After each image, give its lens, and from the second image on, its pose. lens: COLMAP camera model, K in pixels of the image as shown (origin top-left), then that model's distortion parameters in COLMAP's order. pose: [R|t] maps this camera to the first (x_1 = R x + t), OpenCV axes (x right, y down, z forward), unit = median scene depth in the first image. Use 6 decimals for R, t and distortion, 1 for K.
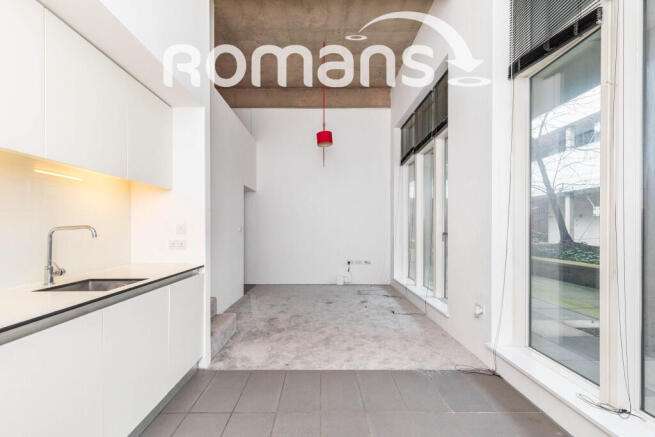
lens RADIAL K [[293.4, 0, 323.2], [0, 293.4, 229.8], [0, 0, 1]] dist [-0.002920, -0.000600]
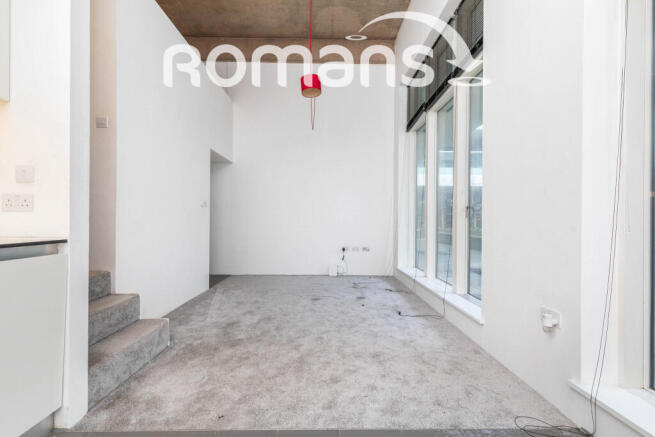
lens RADIAL K [[293.4, 0, 329.1], [0, 293.4, 218.3], [0, 0, 1]] dist [-0.002920, -0.000600]
pose [[0.999767, 0.007526, 0.020216, 0.056142], [-0.007379, 0.999946, -0.007358, 0.060220], [-0.020270, 0.007207, 0.999769, 0.331014]]
